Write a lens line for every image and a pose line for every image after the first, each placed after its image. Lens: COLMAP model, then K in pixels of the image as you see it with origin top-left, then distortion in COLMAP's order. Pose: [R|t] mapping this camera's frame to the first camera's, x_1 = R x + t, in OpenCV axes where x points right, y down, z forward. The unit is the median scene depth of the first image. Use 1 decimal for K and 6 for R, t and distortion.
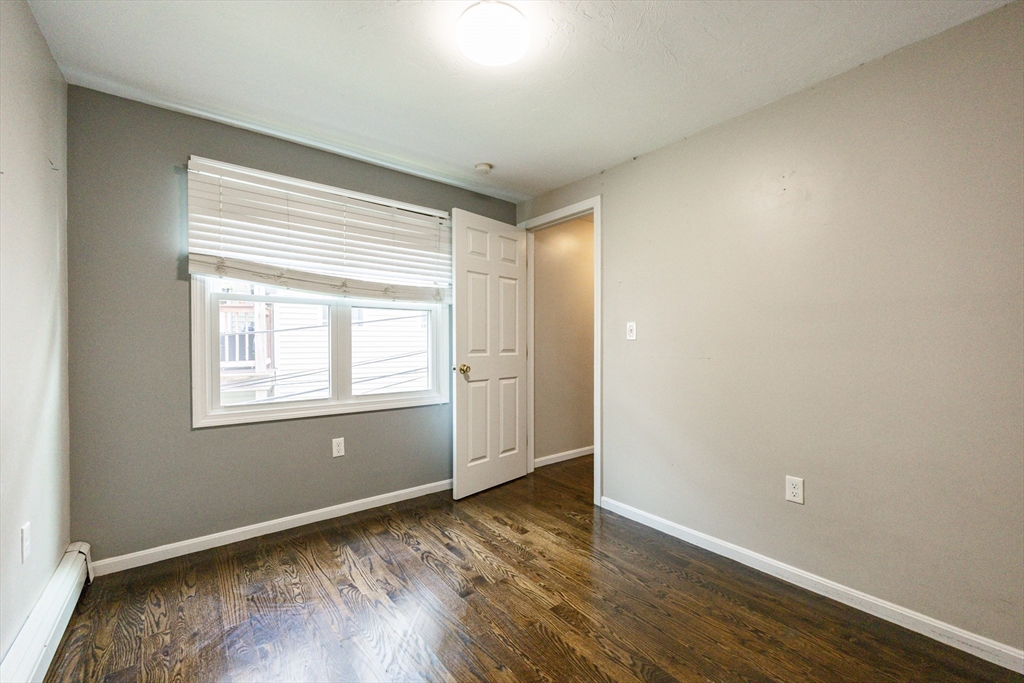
lens RADIAL K [[413.7, 0, 512.0], [0, 413.7, 341.5], [0, 0, 1]] dist [-0.000713, 0.000291]
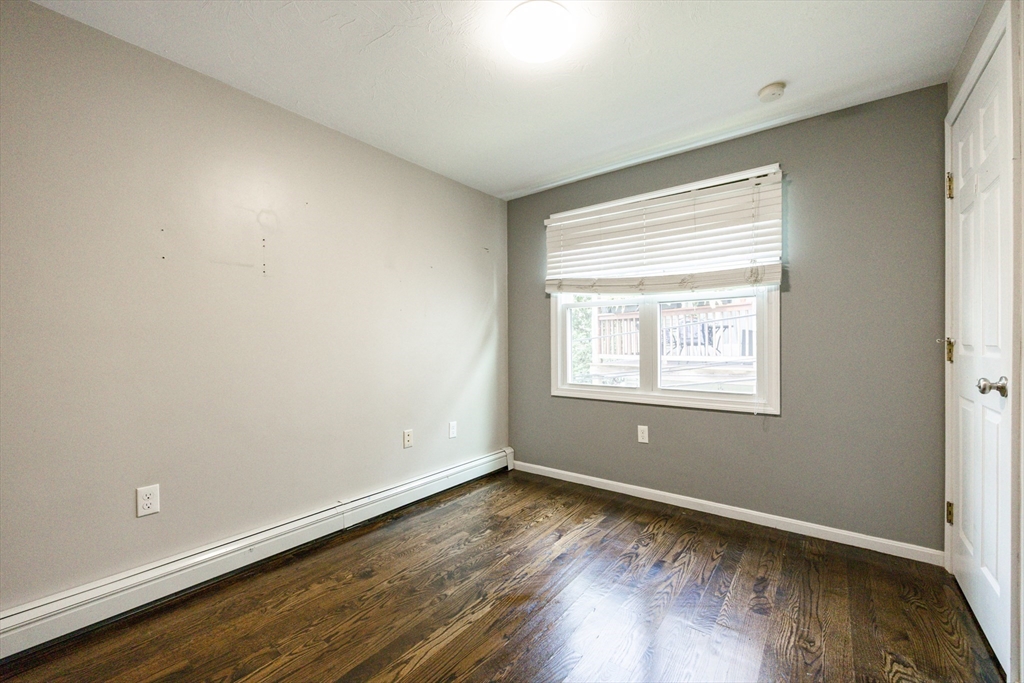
lens RADIAL K [[413.7, 0, 512.0], [0, 413.7, 341.5], [0, 0, 1]] dist [-0.000713, 0.000291]
pose [[0.242993, -0.005219, -0.970014, 0.590813], [0.009466, 0.999951, -0.003008, 0.014543], [0.969982, -0.008451, 0.243030, 0.440618]]
